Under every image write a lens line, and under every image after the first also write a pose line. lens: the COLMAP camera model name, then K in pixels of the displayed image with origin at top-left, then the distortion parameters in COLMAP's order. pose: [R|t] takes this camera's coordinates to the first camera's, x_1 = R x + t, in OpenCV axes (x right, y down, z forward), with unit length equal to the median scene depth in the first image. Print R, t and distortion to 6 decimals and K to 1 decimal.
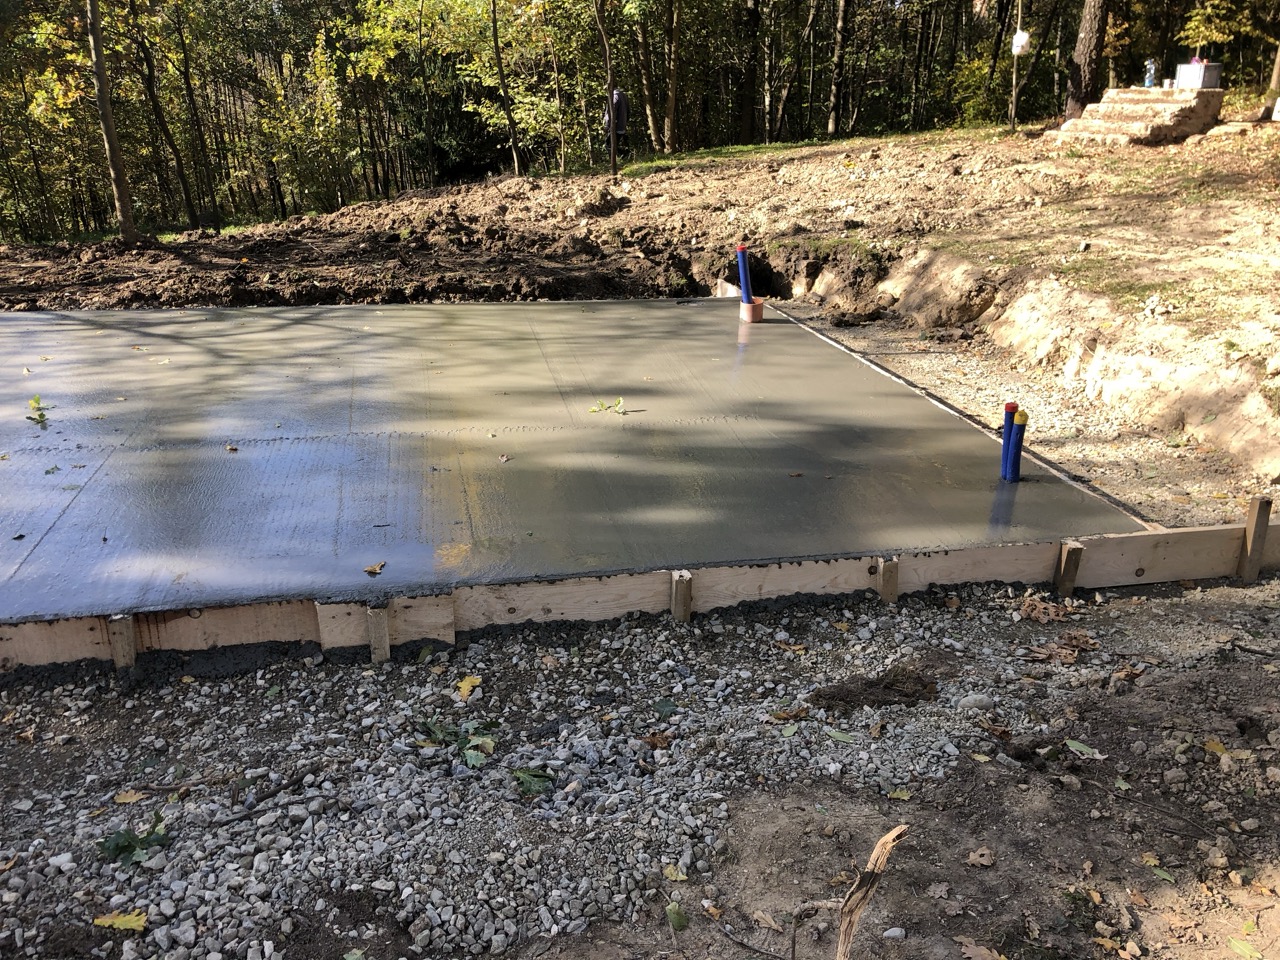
lens RADIAL K [[1035.7, 0, 638.7], [0, 1035.7, 459.4], [0, 0, 1]] dist [0.102002, -0.149621]
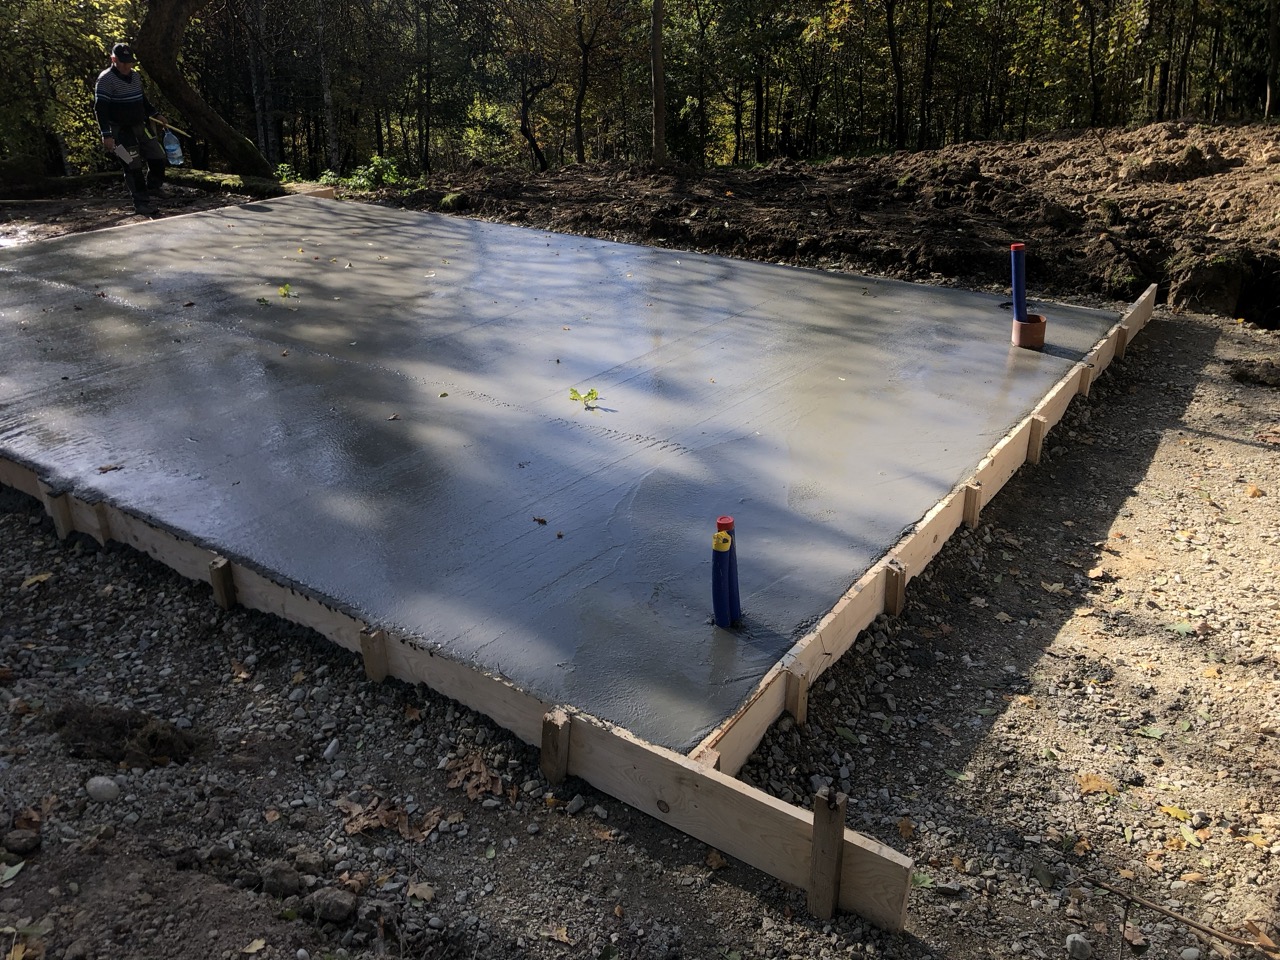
lens RADIAL K [[1043.5, 0, 640.0], [0, 1043.5, 480.0], [0, 0, 1]] dist [0.016647, 0.008924]
pose [[0.674077, 0.291318, -0.678789, 0.629507], [-0.228352, 0.956115, 0.183572, -0.156092], [0.702478, 0.031261, 0.711018, 0.365323]]
